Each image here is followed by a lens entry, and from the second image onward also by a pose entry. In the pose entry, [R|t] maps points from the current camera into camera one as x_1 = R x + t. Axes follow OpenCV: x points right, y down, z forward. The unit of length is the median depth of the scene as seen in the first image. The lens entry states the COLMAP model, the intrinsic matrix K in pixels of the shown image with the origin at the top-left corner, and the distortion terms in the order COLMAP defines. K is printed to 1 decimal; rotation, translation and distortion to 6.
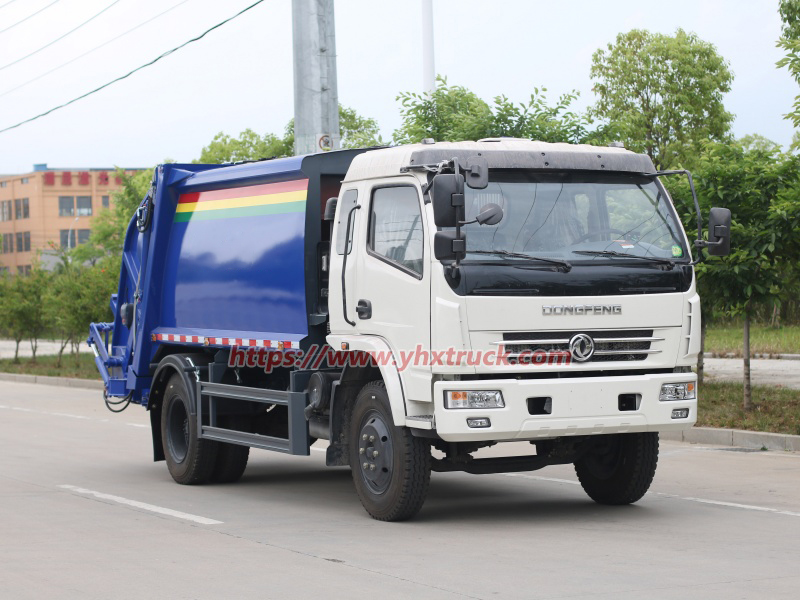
lens RADIAL K [[2208.5, 0, 400.0], [0, 2208.5, 300.0], [0, 0, 1]] dist [-0.143043, 0.187135]
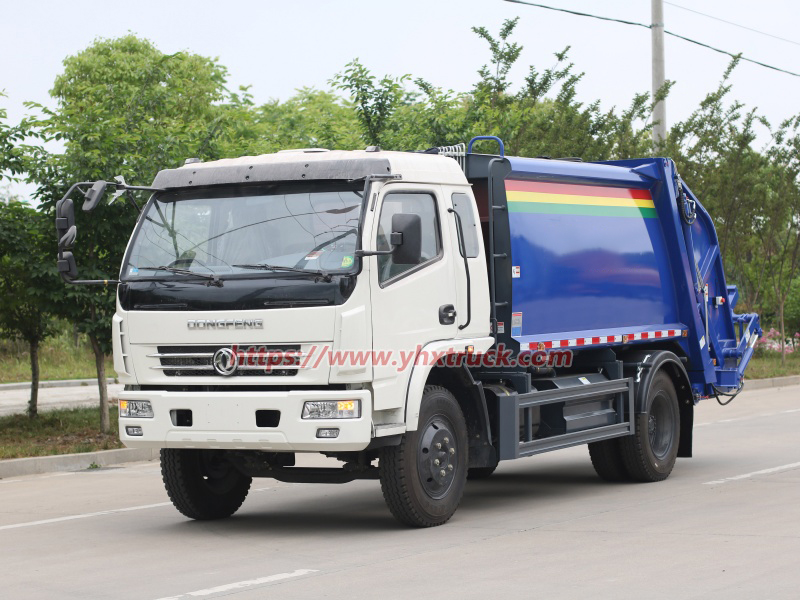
lens RADIAL K [[2208.5, 0, 400.0], [0, 2208.5, 300.0], [0, 0, 1]] dist [-0.143043, 0.187135]
pose [[0.559771, 0.001525, -0.828646, 0.405340], [0.014294, 0.999832, 0.011495, -0.007182], [0.828524, -0.018279, 0.559655, 0.213477]]
